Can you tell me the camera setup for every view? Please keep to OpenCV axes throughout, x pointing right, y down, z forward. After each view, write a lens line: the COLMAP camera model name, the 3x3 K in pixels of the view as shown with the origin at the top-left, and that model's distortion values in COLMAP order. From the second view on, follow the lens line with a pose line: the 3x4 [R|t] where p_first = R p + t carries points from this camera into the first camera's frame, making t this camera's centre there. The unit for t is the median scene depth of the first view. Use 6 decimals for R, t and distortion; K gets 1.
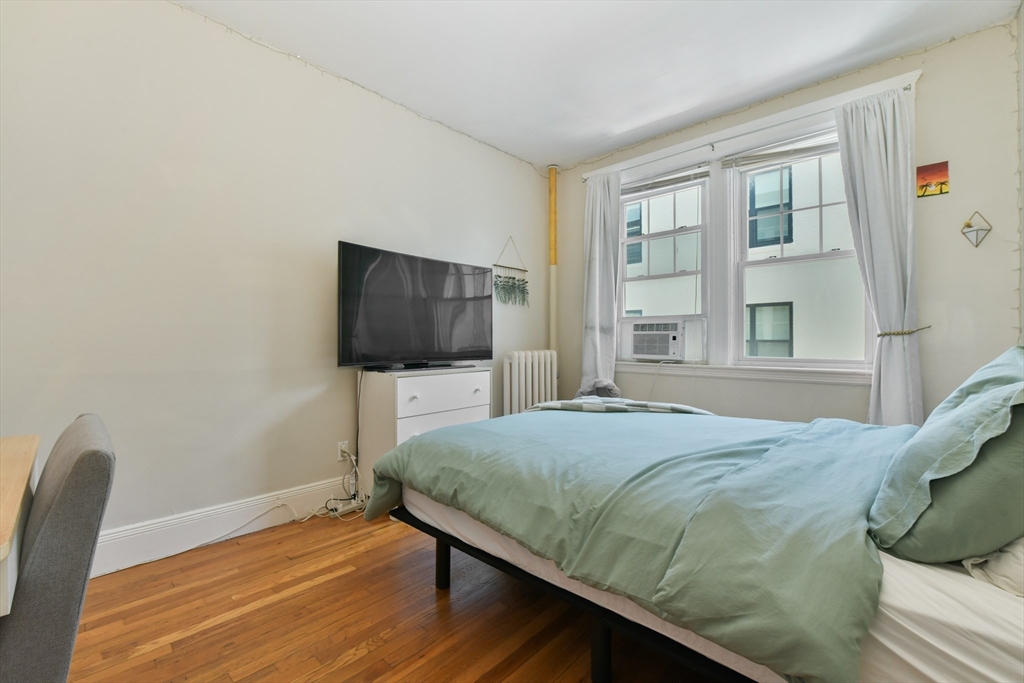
lens RADIAL K [[424.4, 0, 515.2], [0, 424.4, 340.4], [0, 0, 1]] dist [-0.010723, -0.001237]
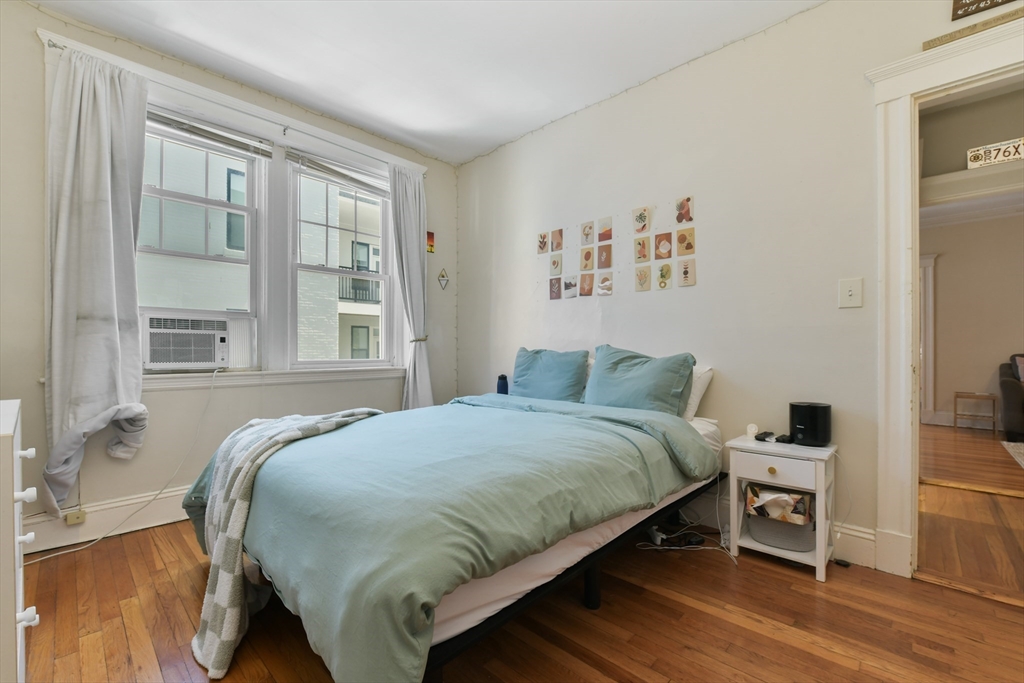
lens RADIAL K [[424.4, 0, 515.6], [0, 424.4, 348.6], [0, 0, 1]] dist [-0.010723, -0.001237]
pose [[0.018480, 0.003739, 0.999822, -0.401340], [-0.000585, 0.999993, -0.003729, 0.013883], [-0.999829, -0.000516, 0.018482, 0.450947]]
